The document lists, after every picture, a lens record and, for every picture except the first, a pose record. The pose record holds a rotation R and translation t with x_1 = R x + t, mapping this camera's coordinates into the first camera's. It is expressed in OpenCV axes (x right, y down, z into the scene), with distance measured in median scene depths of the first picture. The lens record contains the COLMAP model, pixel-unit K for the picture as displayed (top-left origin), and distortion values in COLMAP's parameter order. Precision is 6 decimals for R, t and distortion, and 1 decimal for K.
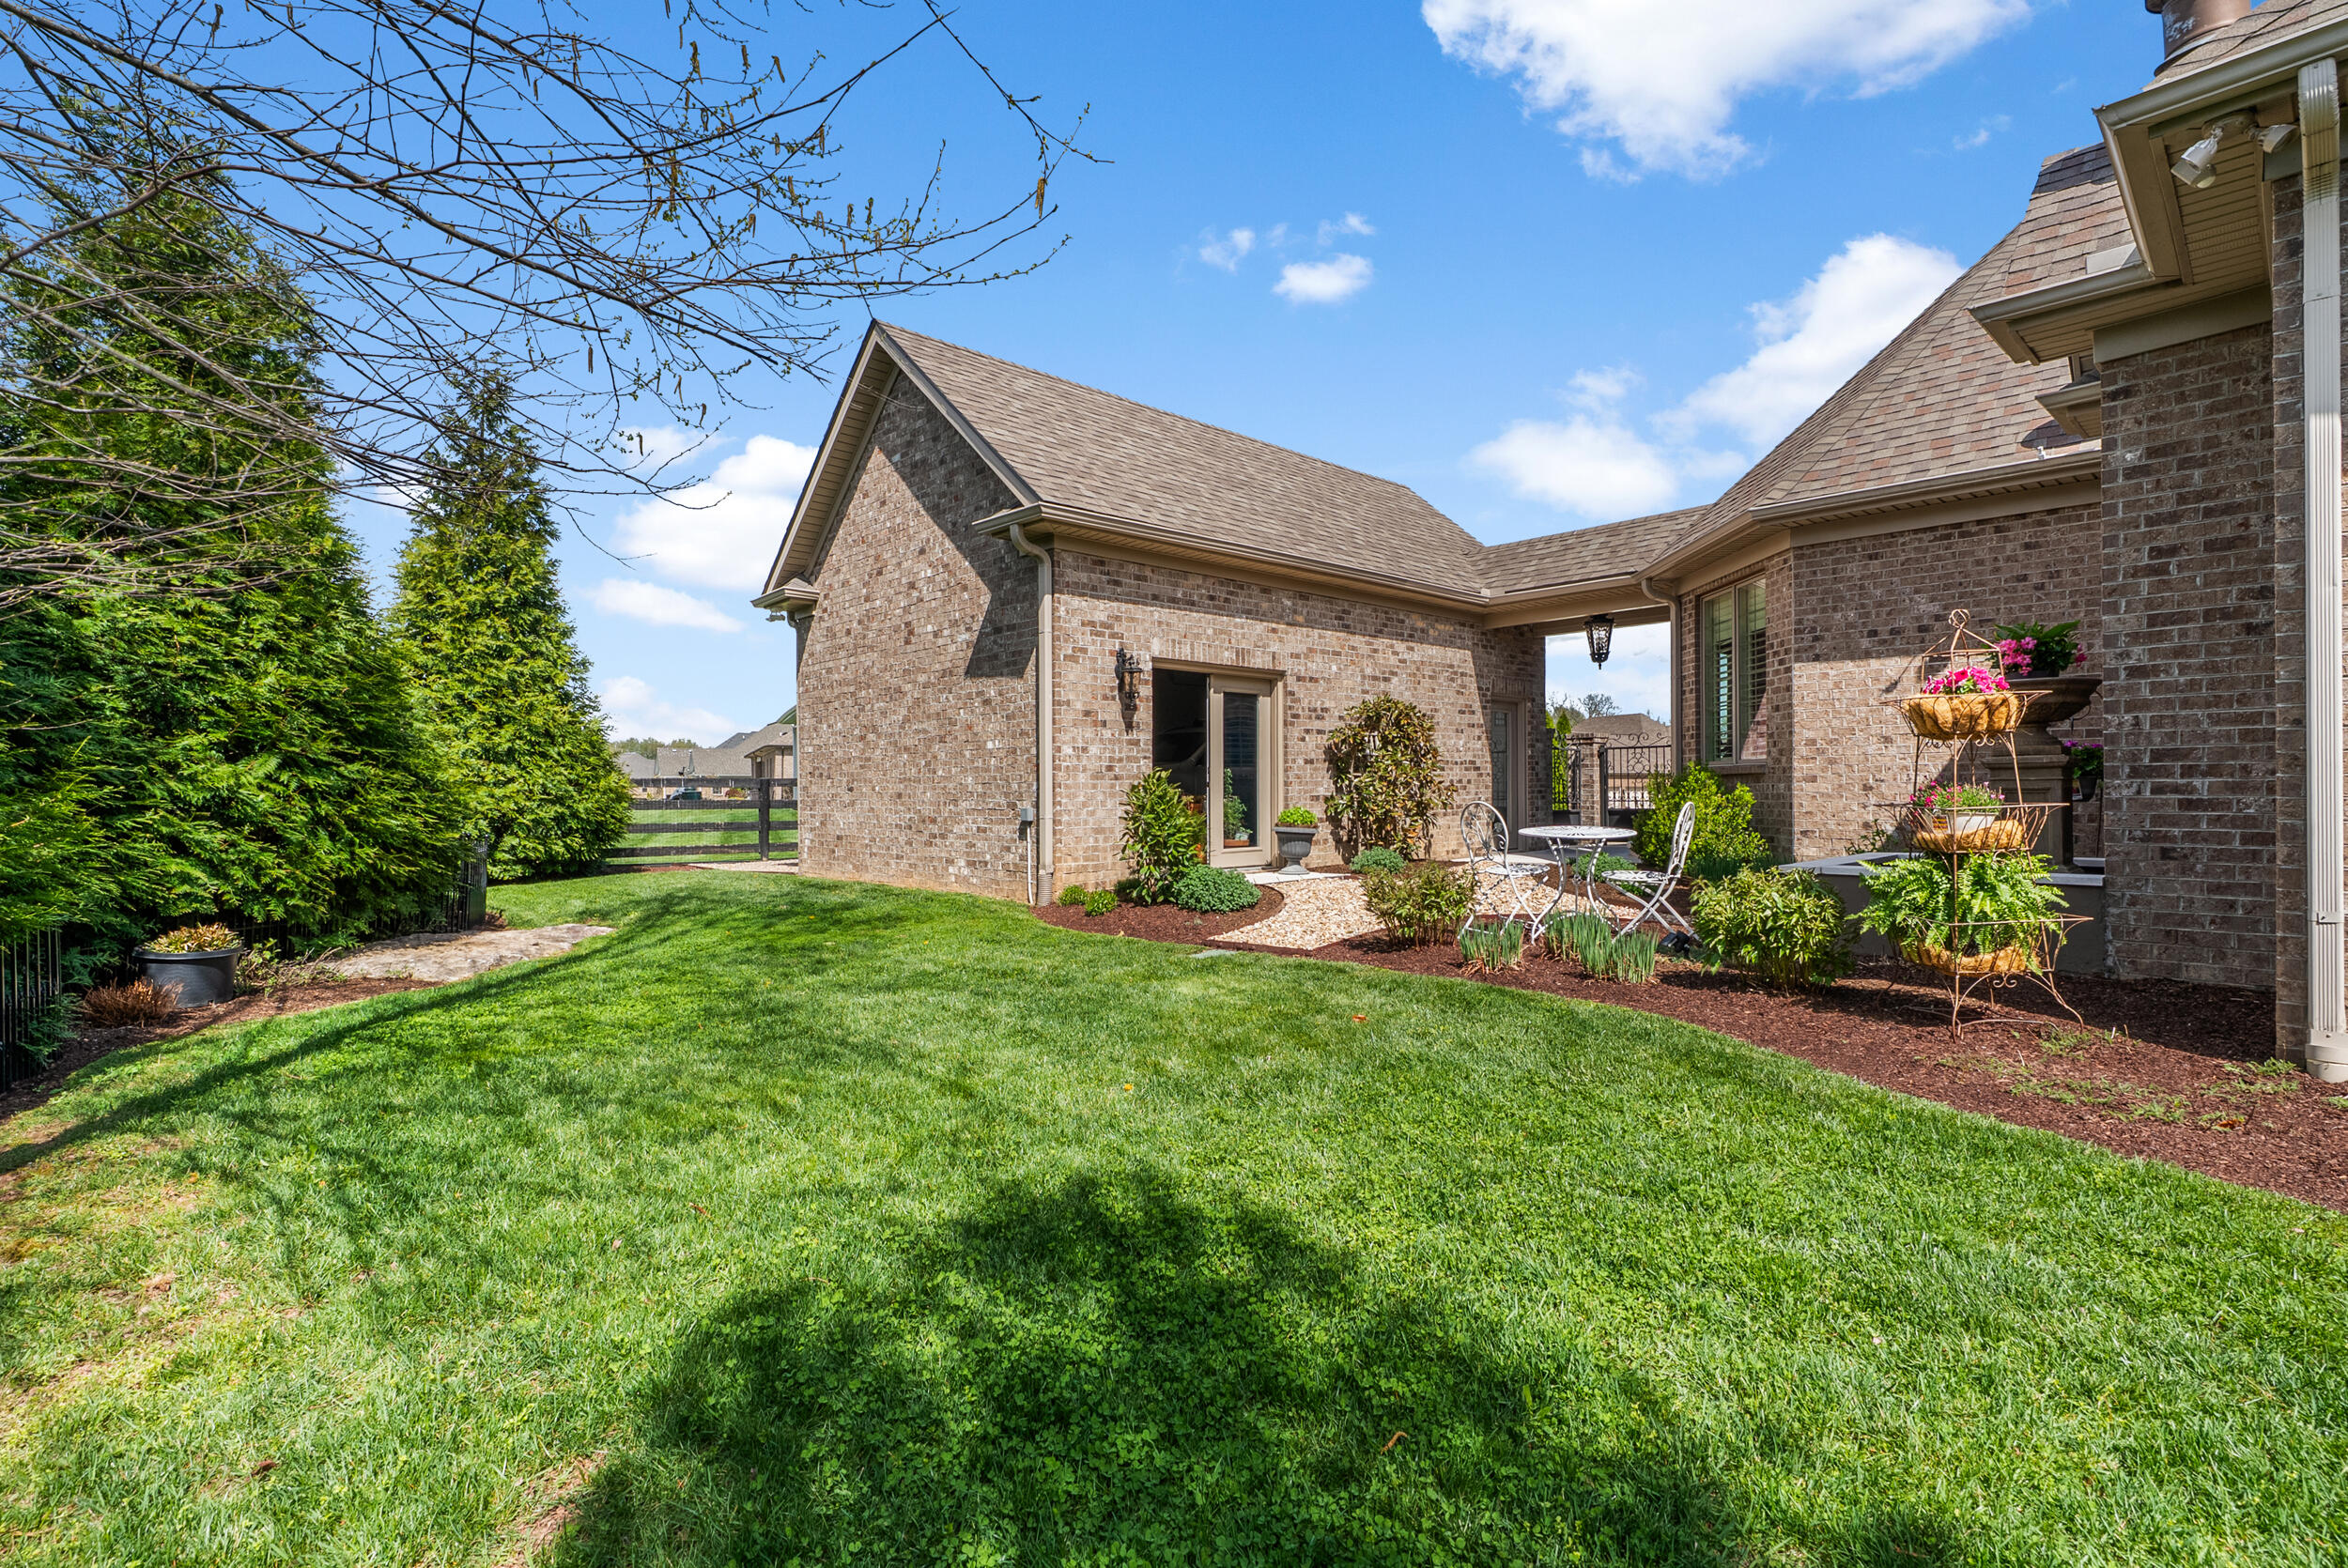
lens RADIAL K [[1080.6, 0, 1177.7], [0, 1080.6, 776.0], [0, 0, 1]] dist [0.002348, 0.000128]
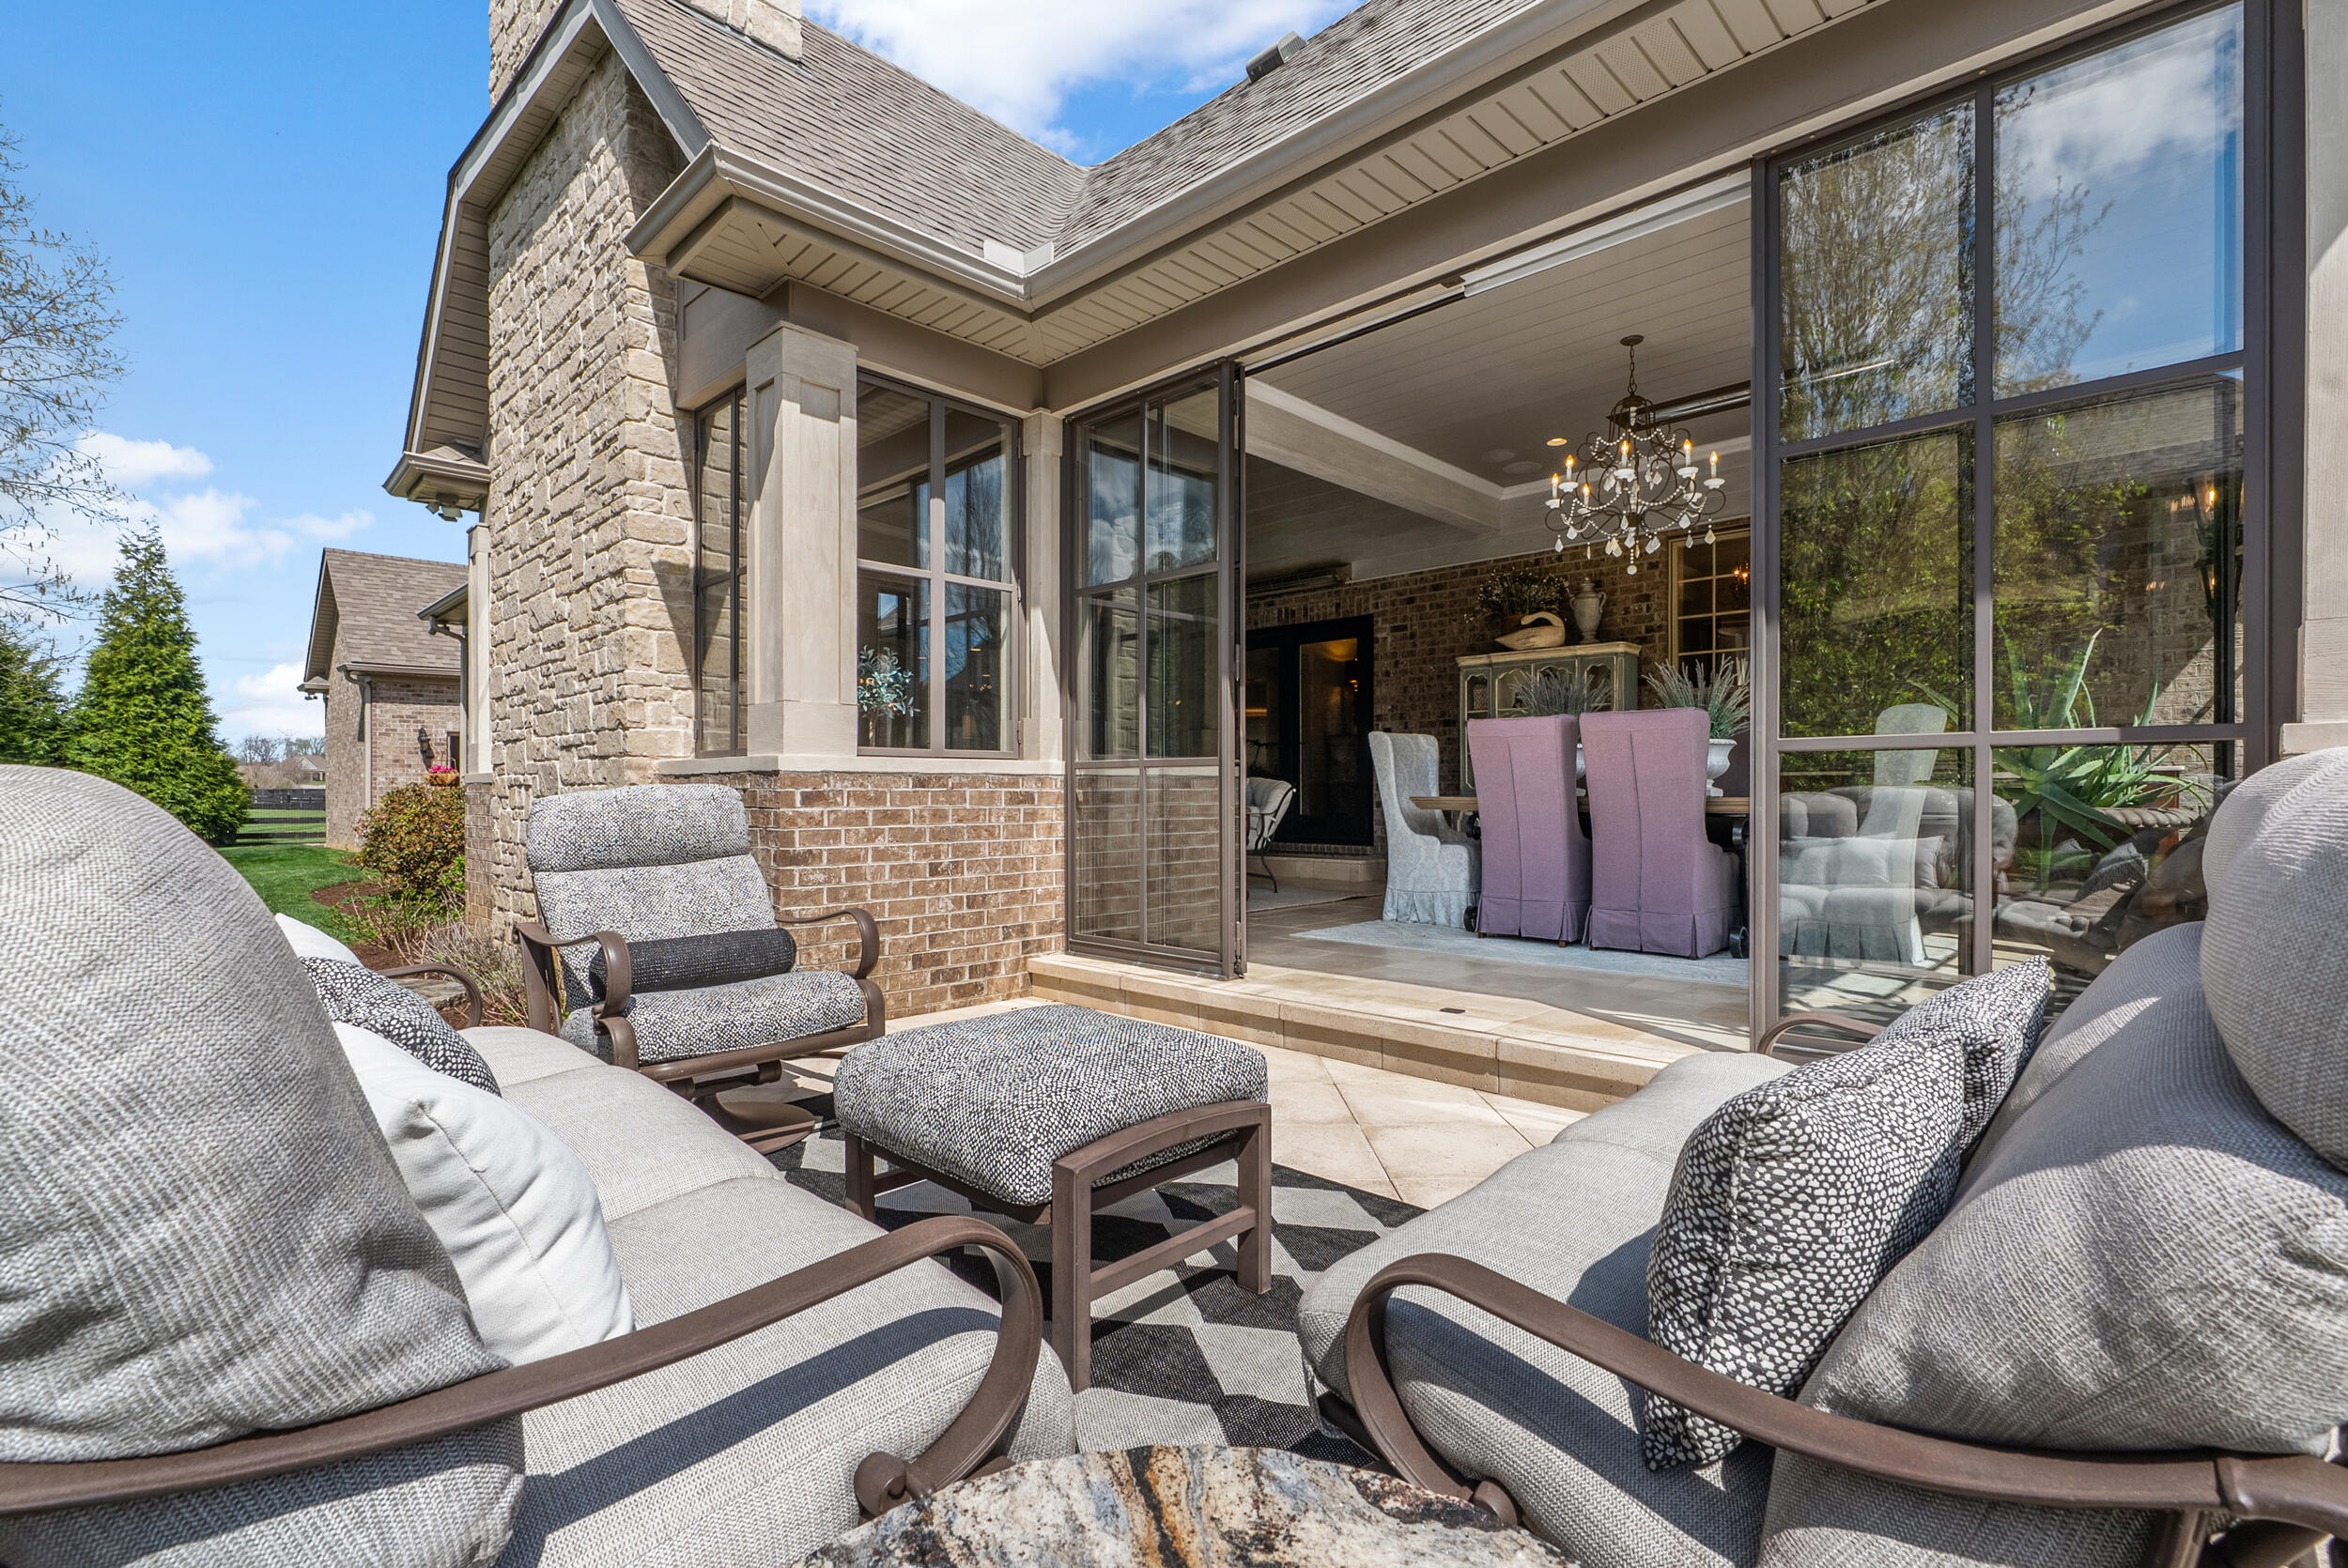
lens RADIAL K [[1080.6, 0, 1175.2], [0, 1080.6, 784.2], [0, 0, 1]] dist [0.002348, 0.000128]
pose [[0.999019, 0.005595, 0.043938, 0.911331], [-0.005646, 0.999984, 0.001032, -0.018213], [-0.043932, -0.001279, 0.999034, -0.769171]]
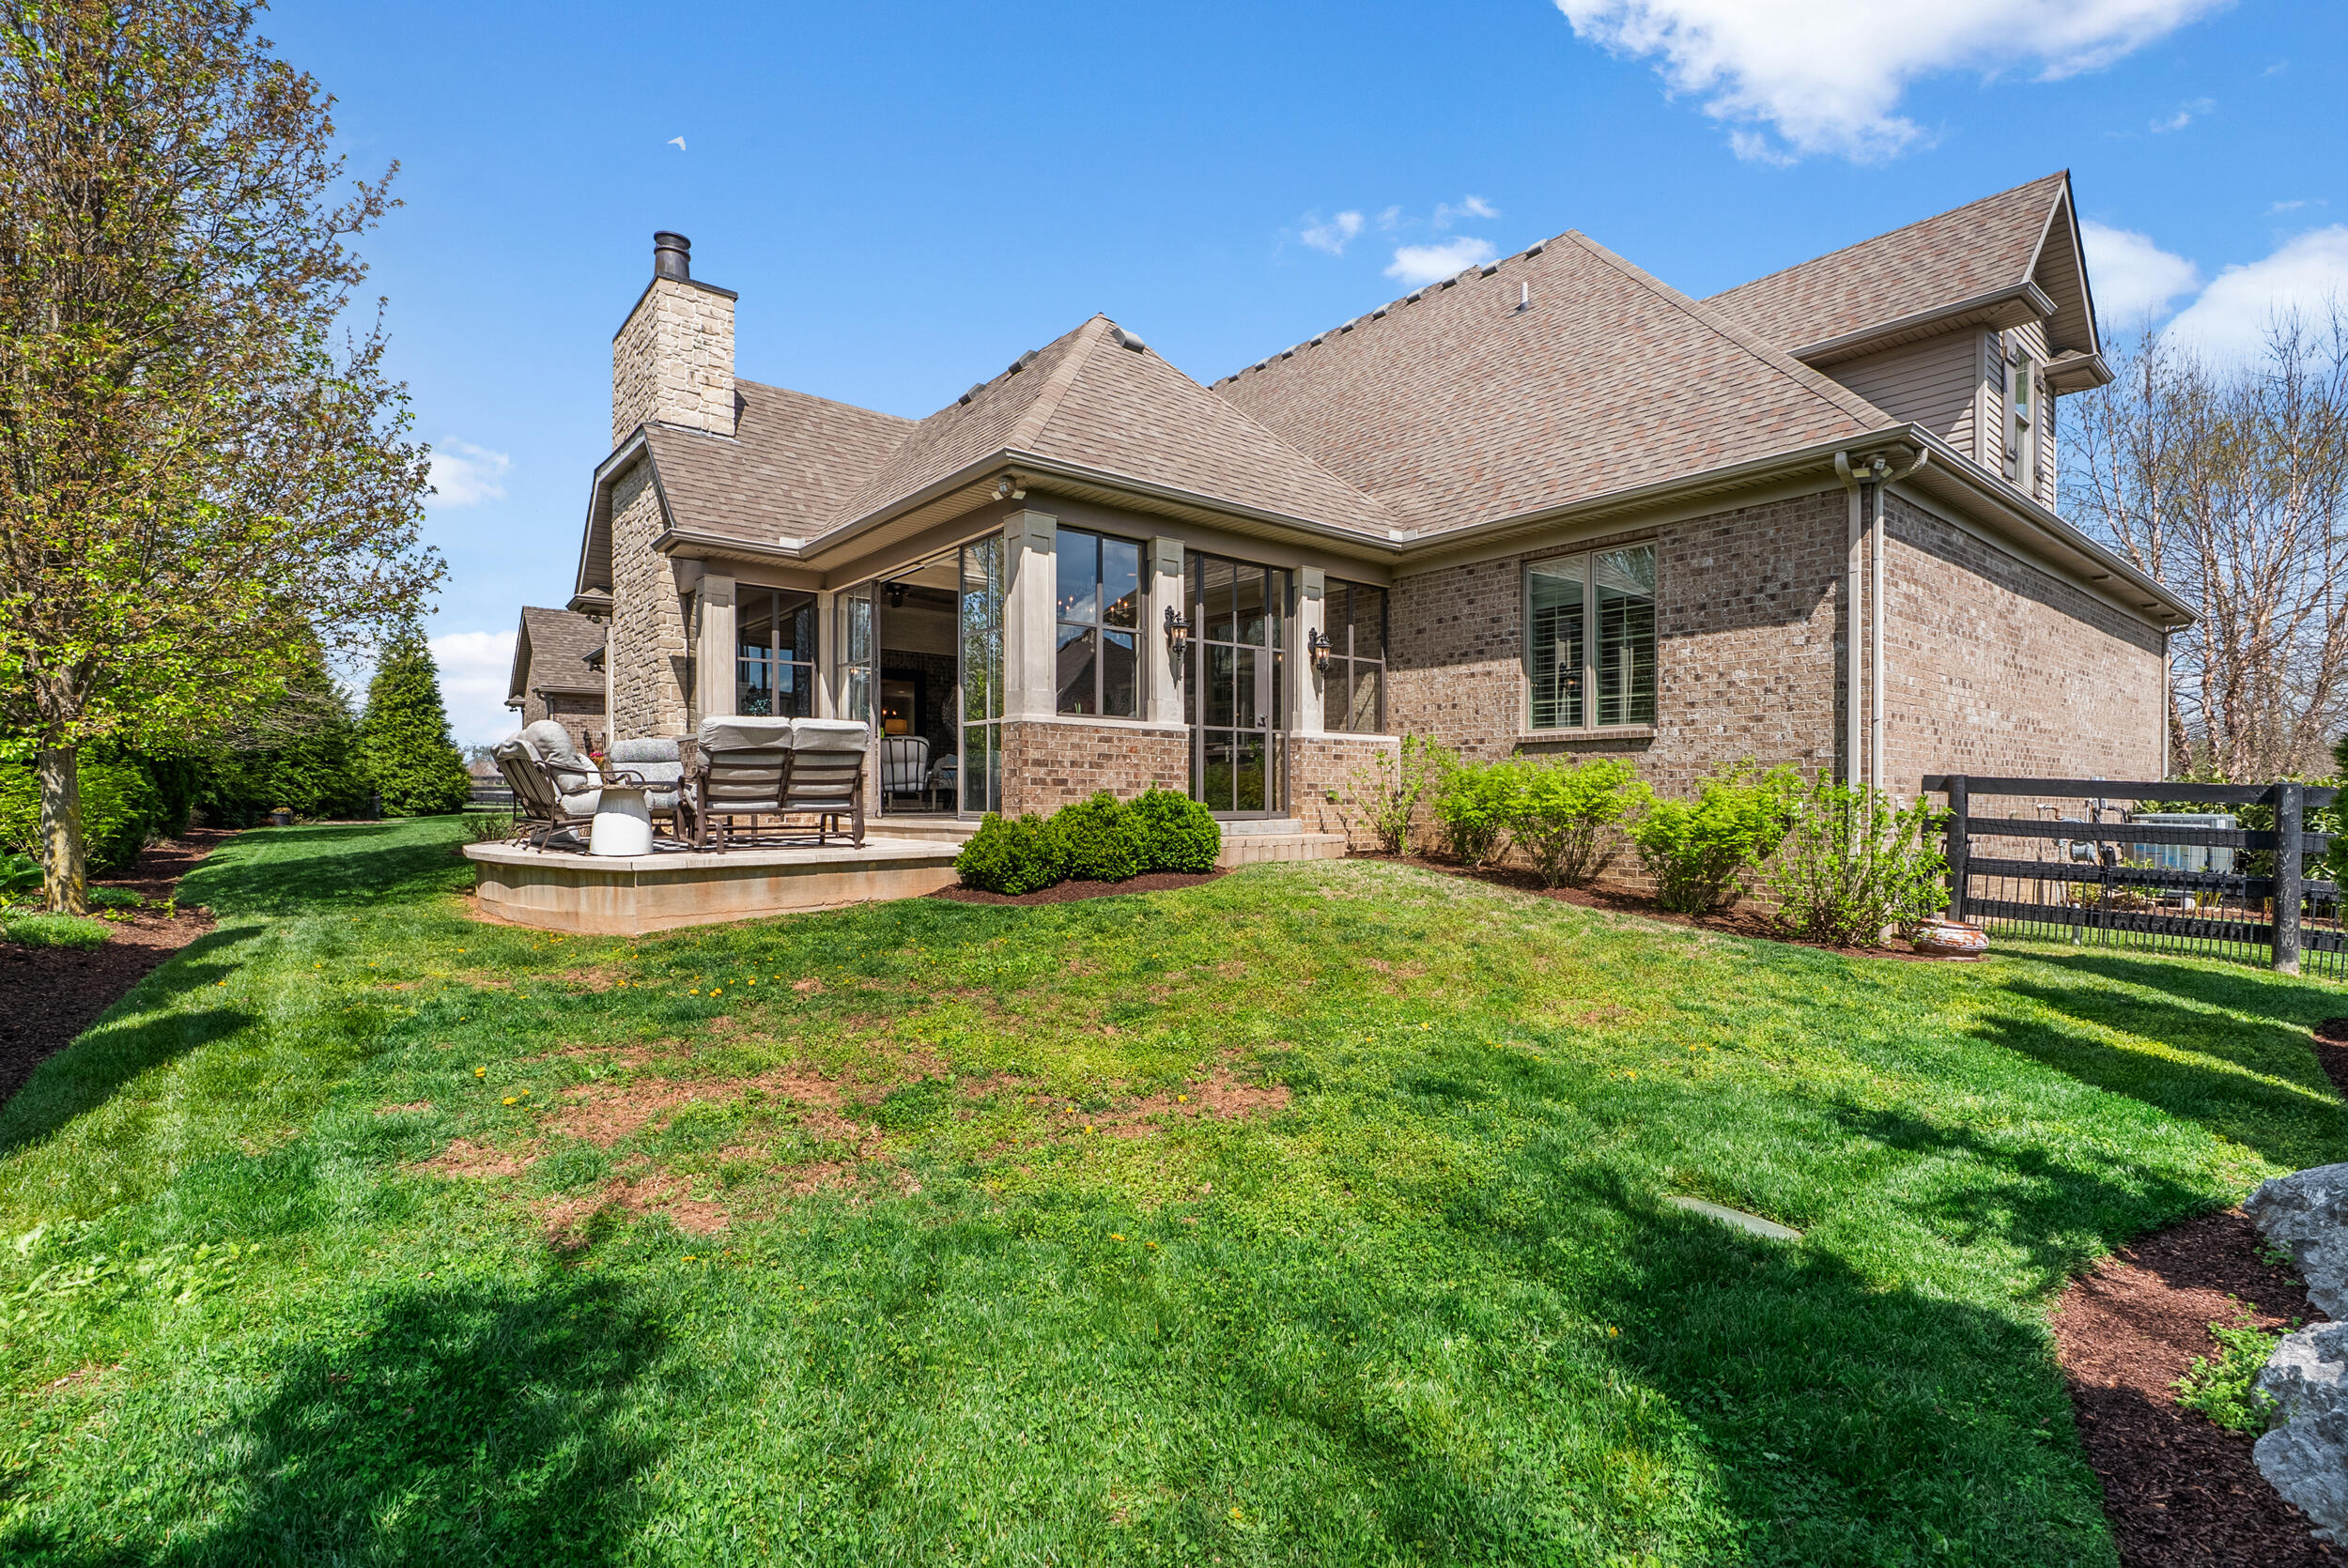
lens RADIAL K [[1080.6, 0, 1172.8], [0, 1080.6, 799.1], [0, 0, 1]] dist [0.002348, 0.000128]
pose [[0.997570, 0.010492, -0.068870, 1.261887], [-0.009941, 0.999916, 0.008342, 0.018676], [0.068952, -0.007637, 0.997591, -1.312934]]
